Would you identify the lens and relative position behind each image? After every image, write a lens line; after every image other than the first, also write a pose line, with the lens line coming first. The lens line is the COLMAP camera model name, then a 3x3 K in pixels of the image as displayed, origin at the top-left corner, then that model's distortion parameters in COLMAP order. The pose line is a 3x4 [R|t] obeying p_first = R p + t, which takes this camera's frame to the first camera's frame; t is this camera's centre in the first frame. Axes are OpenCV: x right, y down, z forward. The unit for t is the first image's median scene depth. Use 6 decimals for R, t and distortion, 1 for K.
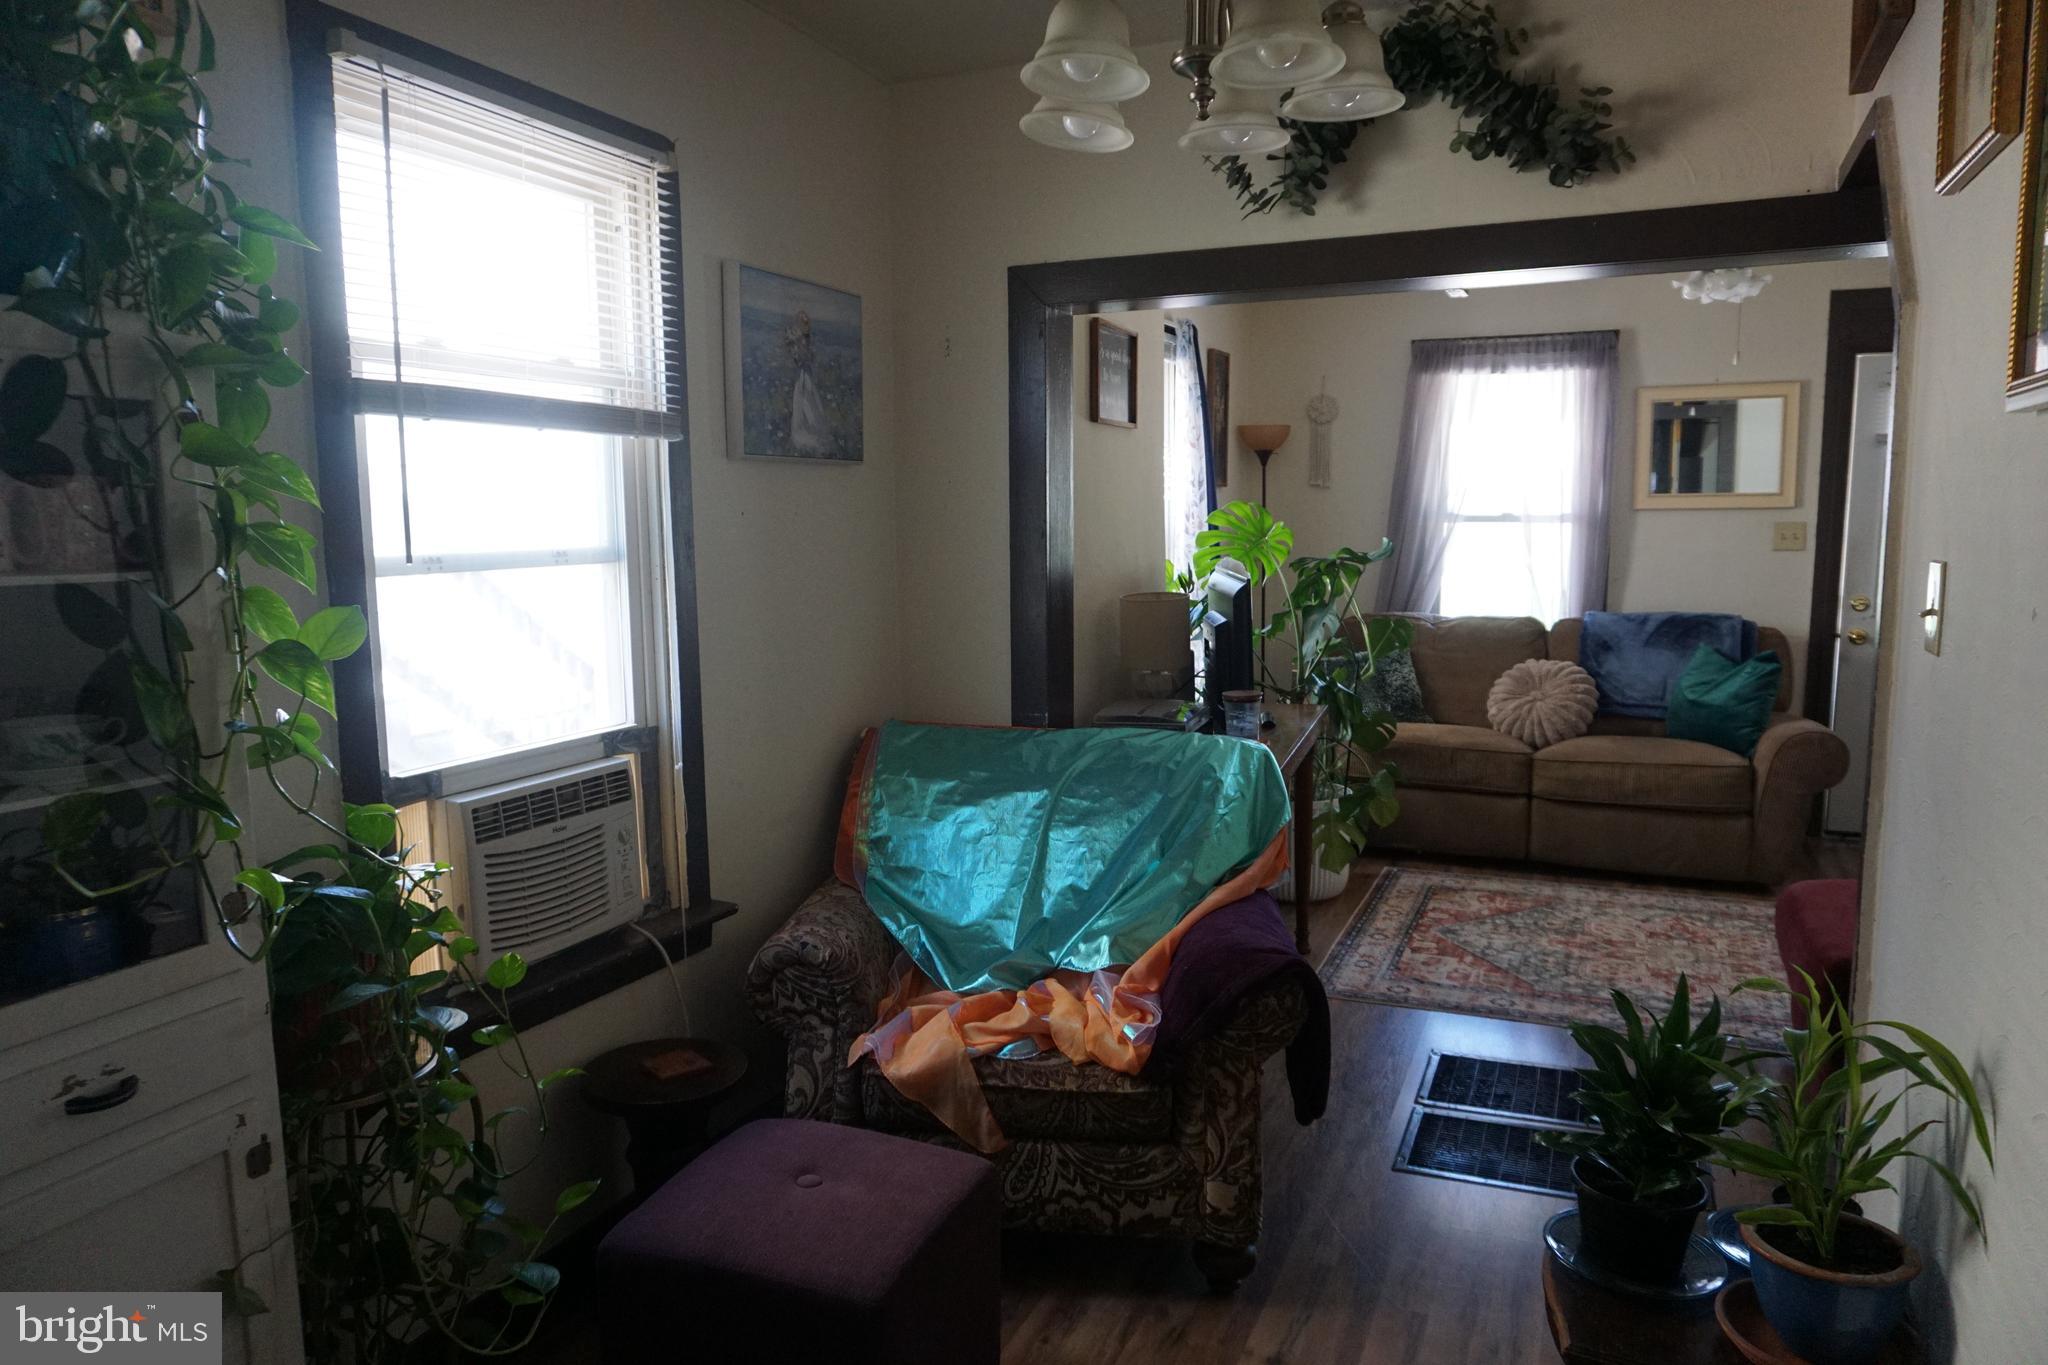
lens RADIAL K [[1398.8, 0, 1011.5], [0, 1398.8, 696.8], [0, 0, 1]] dist [-0.047640, 0.032594]
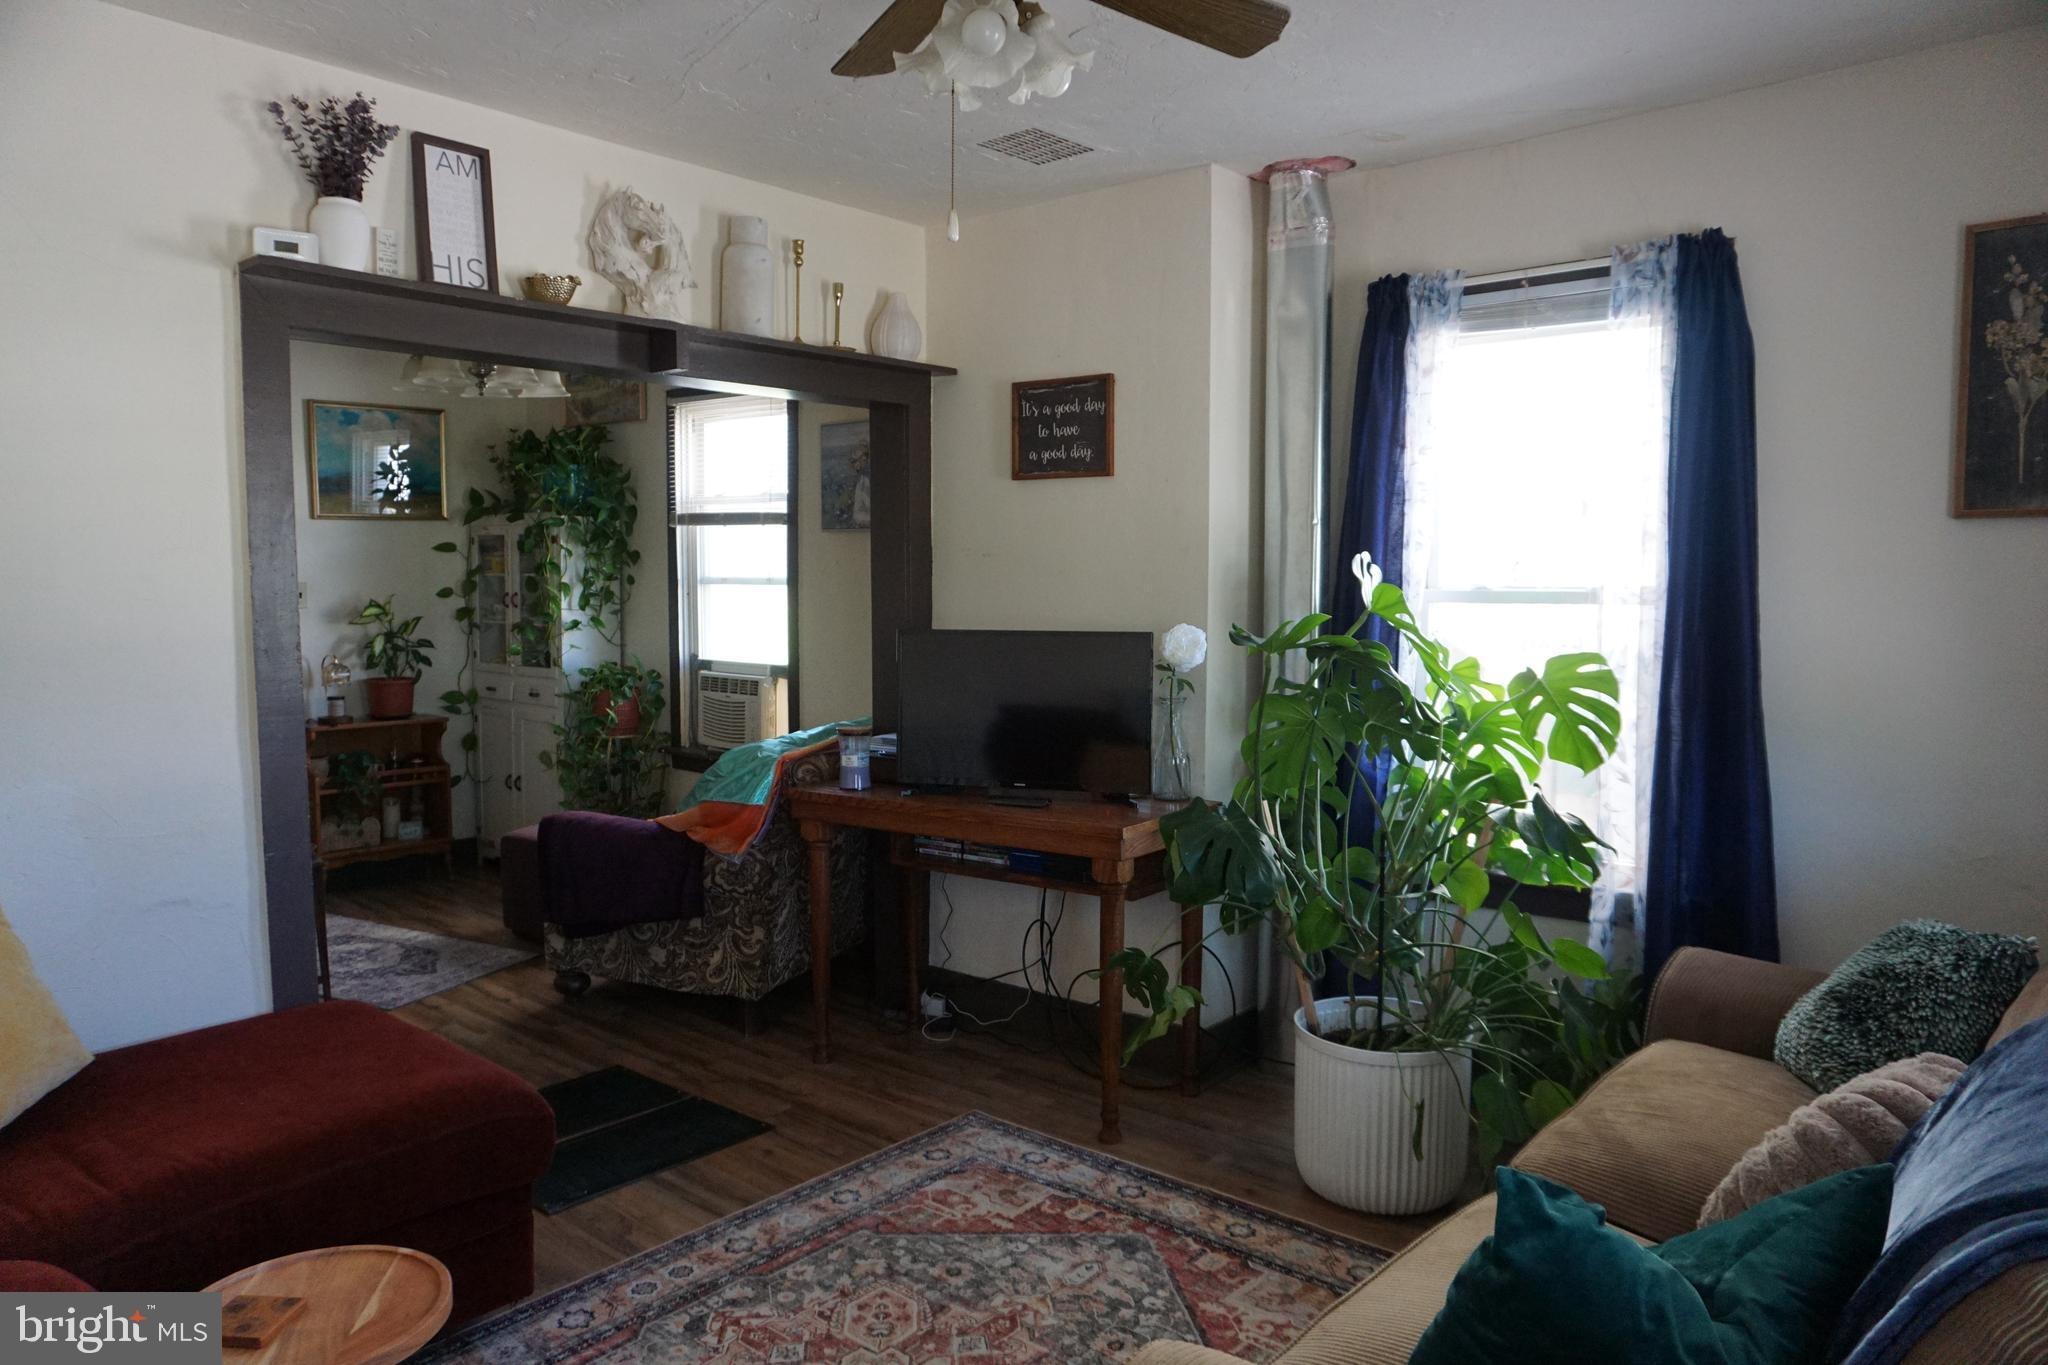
lens RADIAL K [[1398.8, 0, 1016.8], [0, 1398.8, 686.3], [0, 0, 1]] dist [-0.047640, 0.032594]
pose [[-0.308615, 0.093428, -0.946588, 0.776492], [-0.122005, 0.983056, 0.136805, -0.134120], [0.943330, 0.157709, -0.291987, 0.955310]]
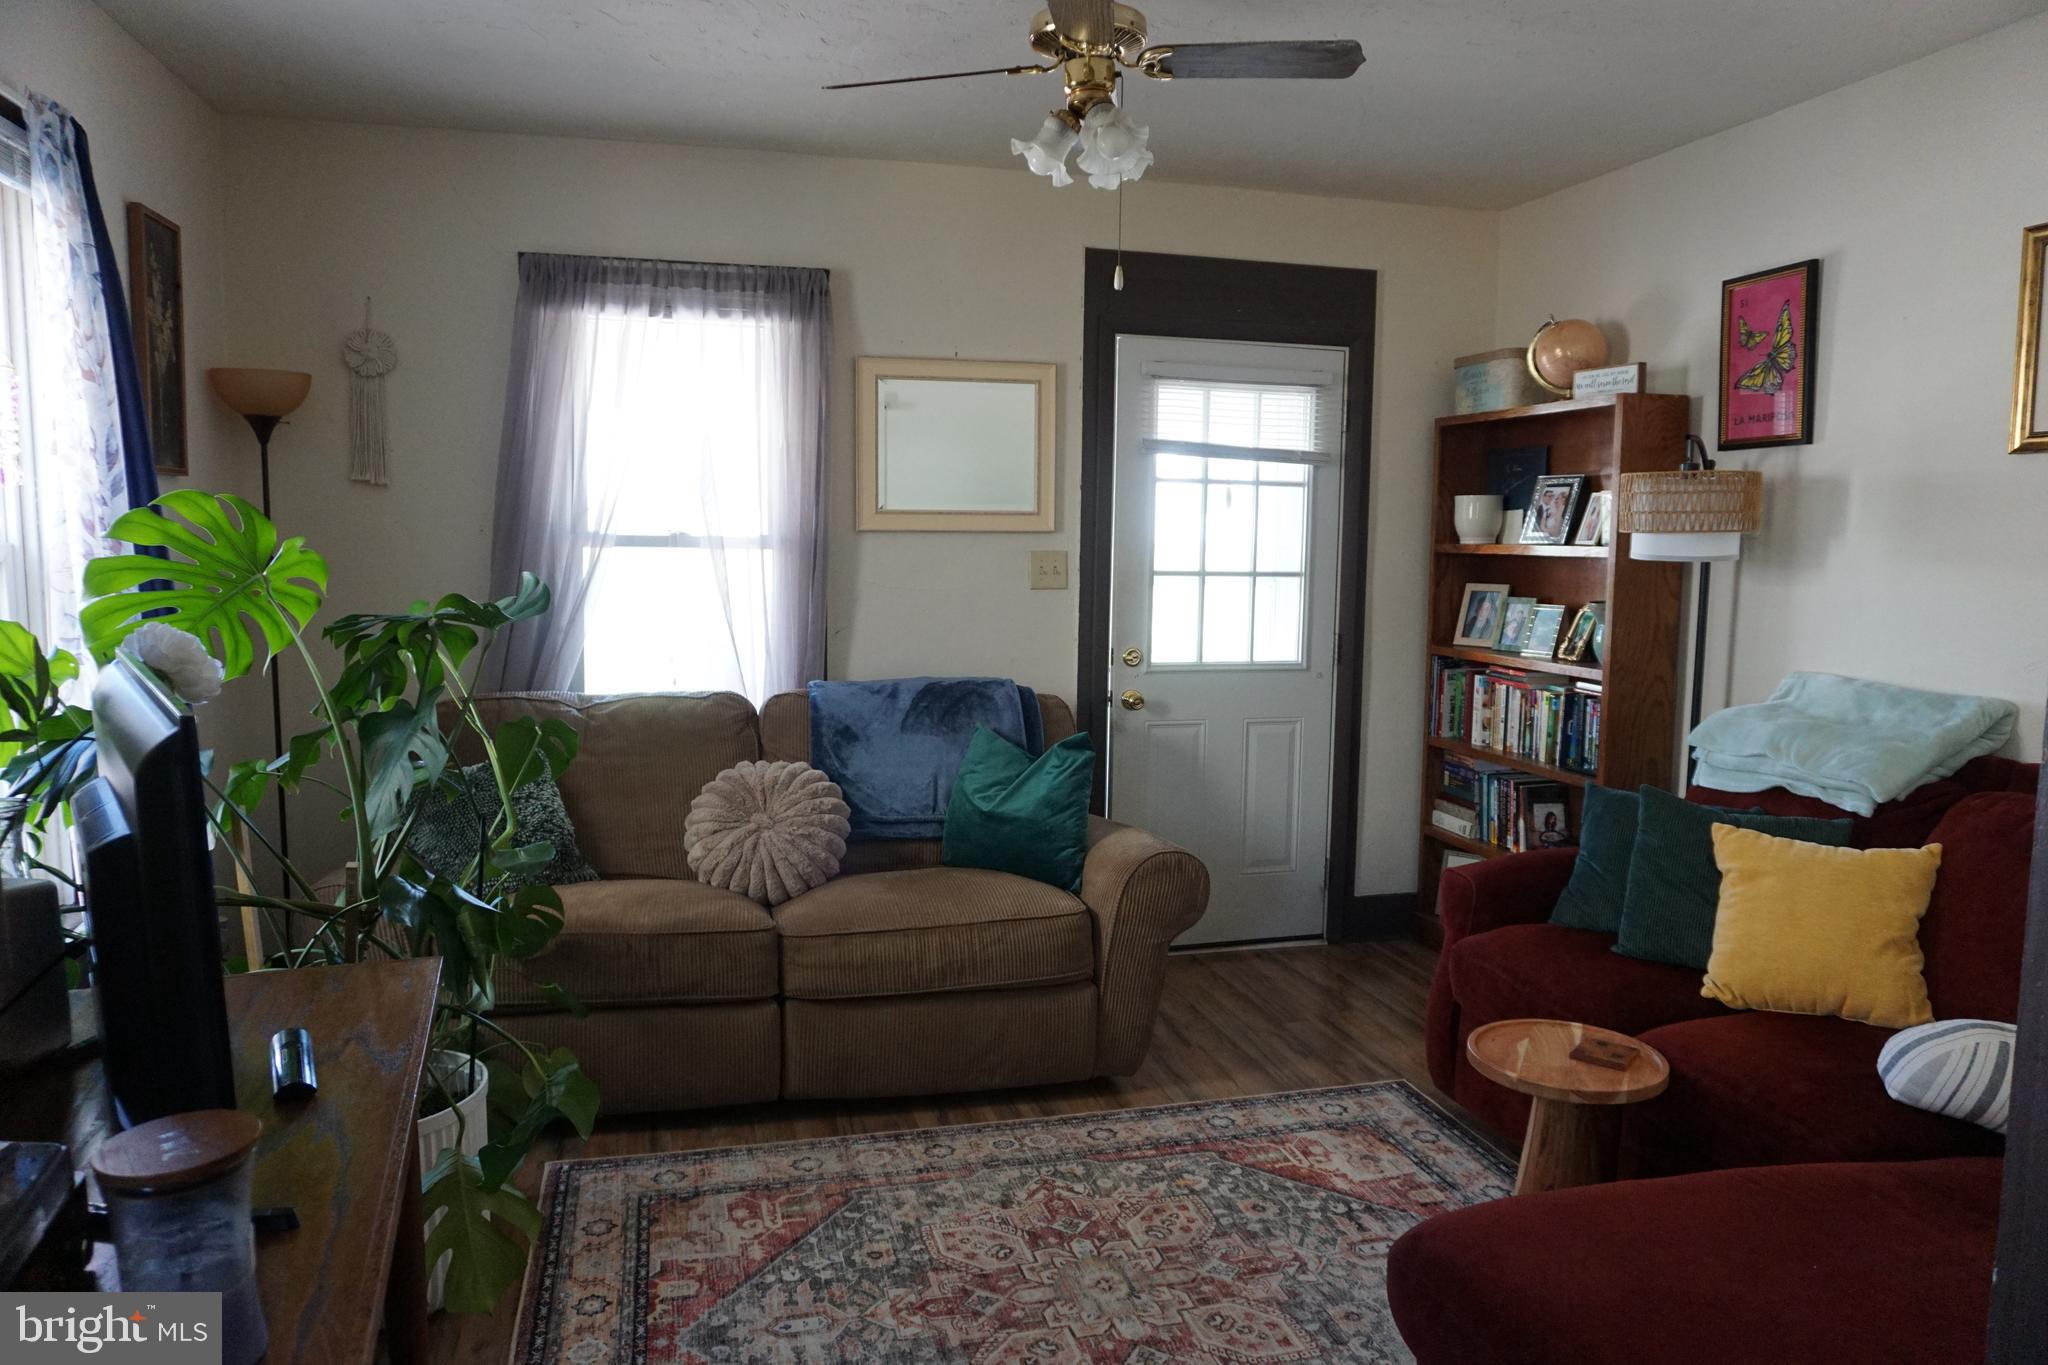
lens RADIAL K [[1398.8, 0, 1026.7], [0, 1398.8, 691.2], [0, 0, 1]] dist [-0.047640, 0.032594]
pose [[0.785425, -0.048071, 0.617087, 0.088711], [0.065194, 0.997859, -0.005245, -0.051495], [-0.615514, 0.044350, 0.786877, 0.450011]]
